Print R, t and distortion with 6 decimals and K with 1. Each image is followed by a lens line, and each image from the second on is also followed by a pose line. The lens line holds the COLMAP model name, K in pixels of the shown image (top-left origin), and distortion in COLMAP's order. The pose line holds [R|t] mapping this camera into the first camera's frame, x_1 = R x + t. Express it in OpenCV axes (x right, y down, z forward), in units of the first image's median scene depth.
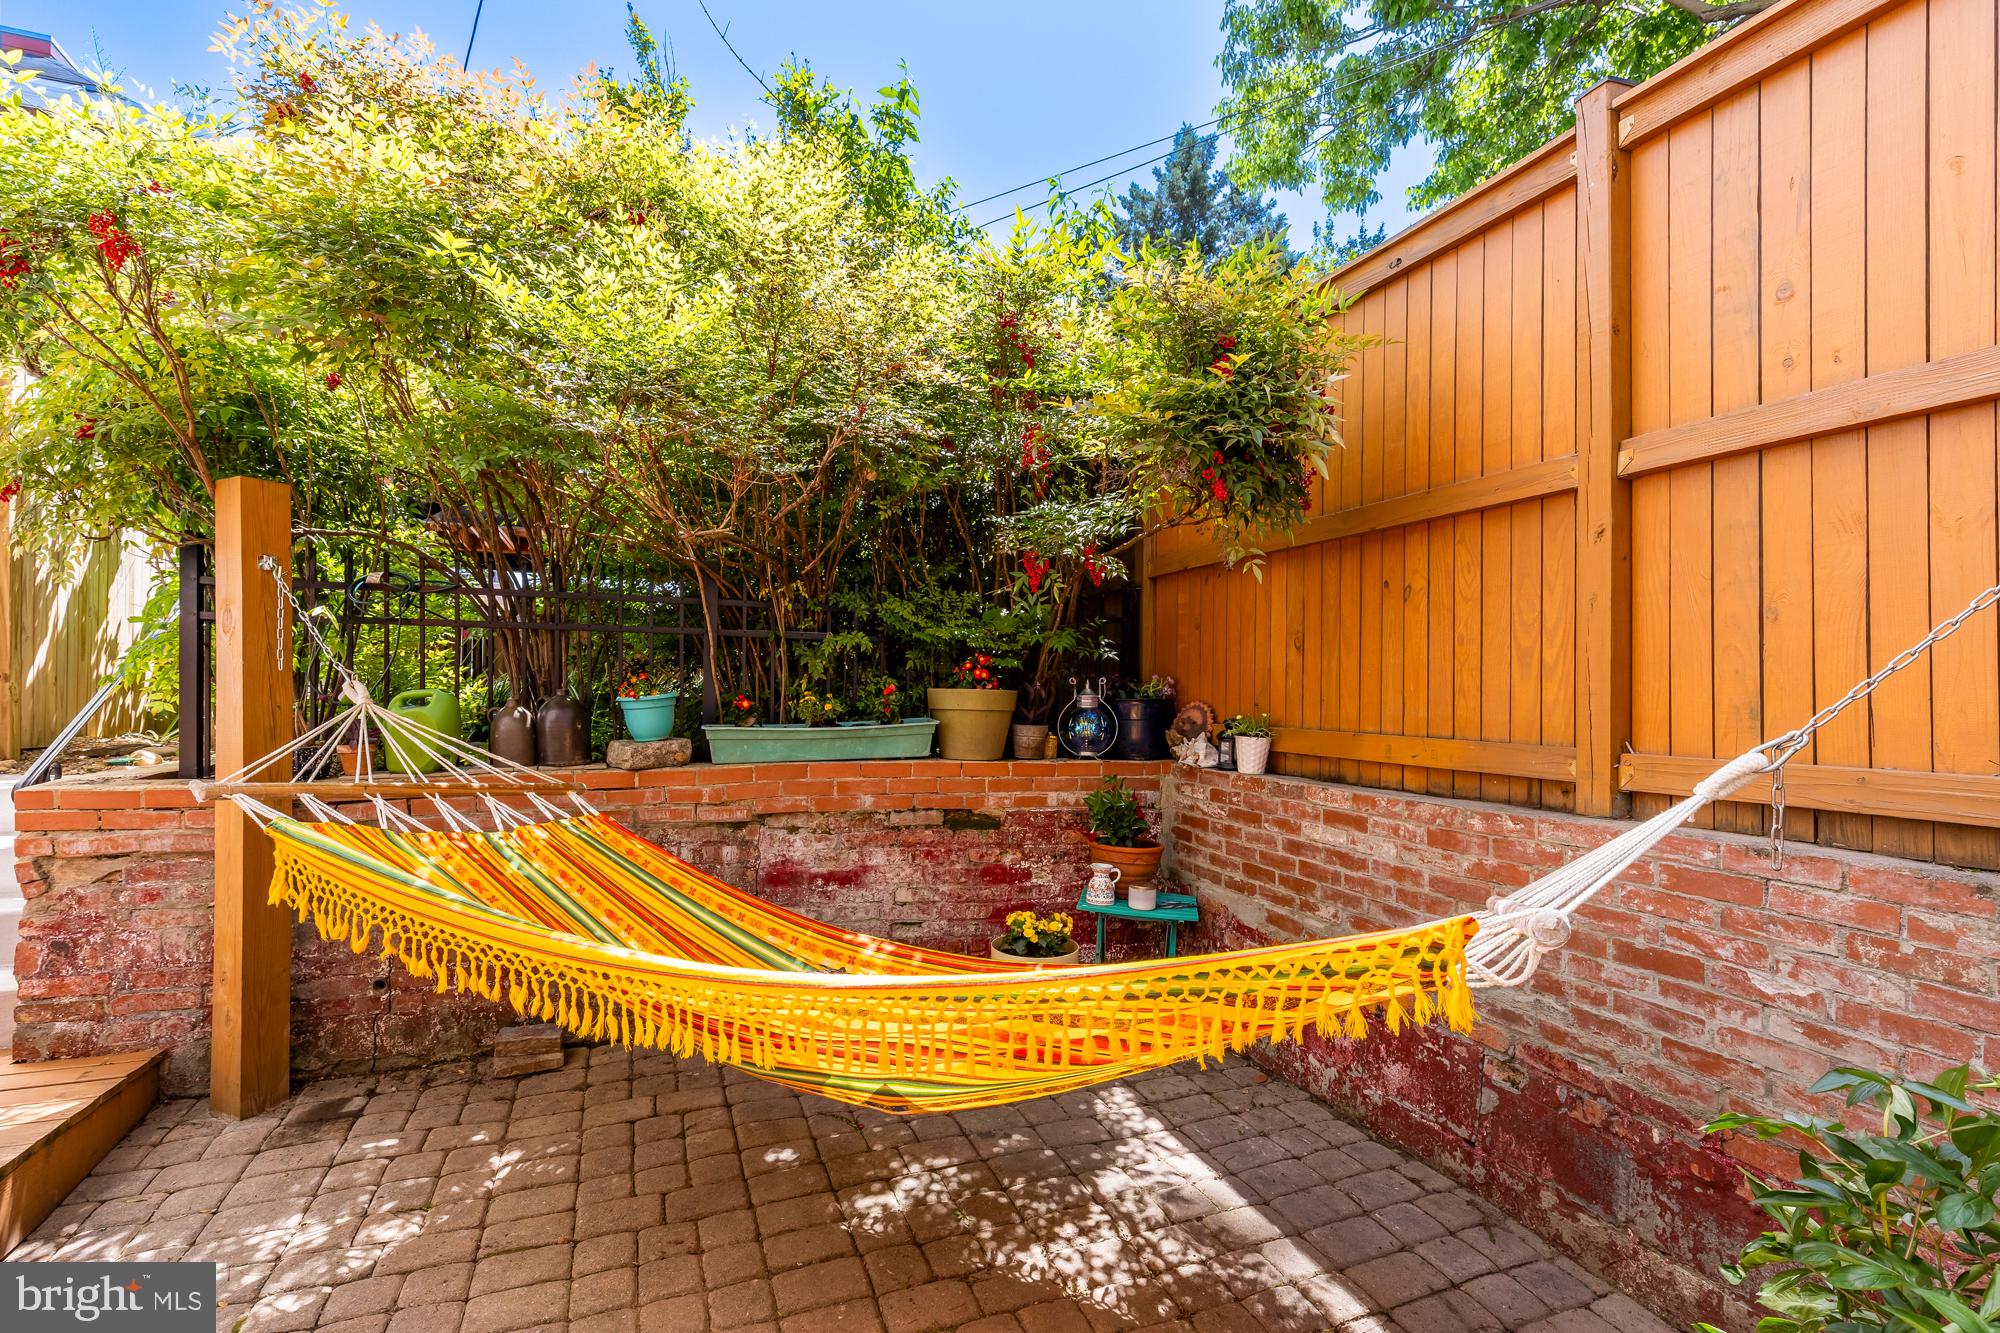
lens RADIAL K [[913.8, 0, 980.2], [0, 913.8, 696.6], [0, 0, 1]] dist [0.002291, 0.000065]
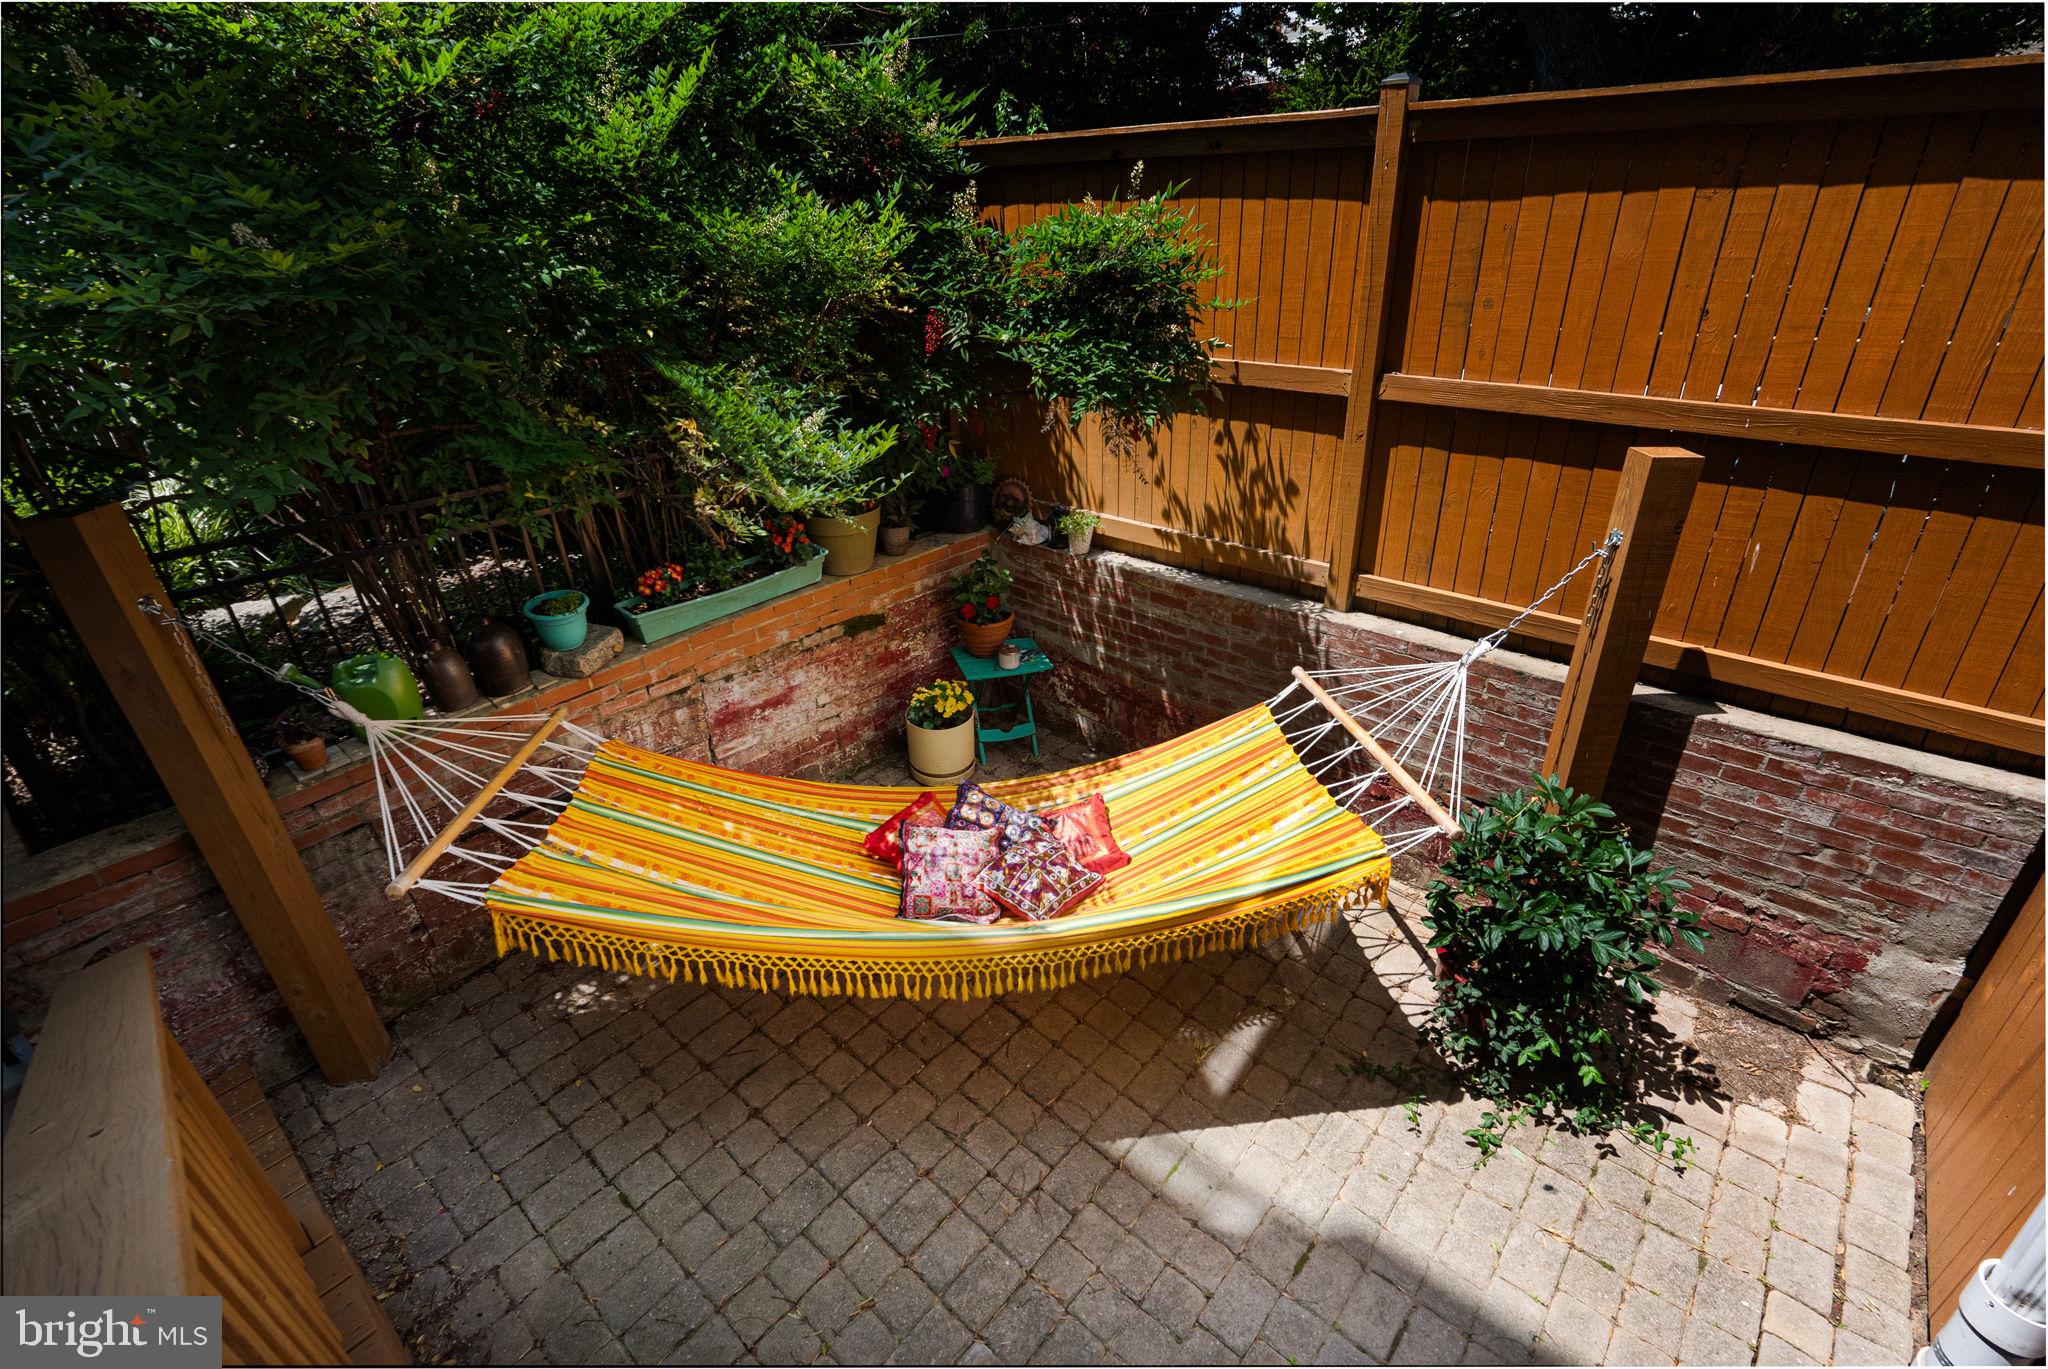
lens RADIAL K [[911.2, 0, 1035.8], [0, 911.2, 679.0], [0, 0, 1]] dist [0.000704, 0.000017]
pose [[0.873389, -0.245929, 0.420370, -0.345078], [0.032265, 0.890463, 0.453910, -0.343895], [-0.485953, -0.382877, 0.785655, -0.050882]]
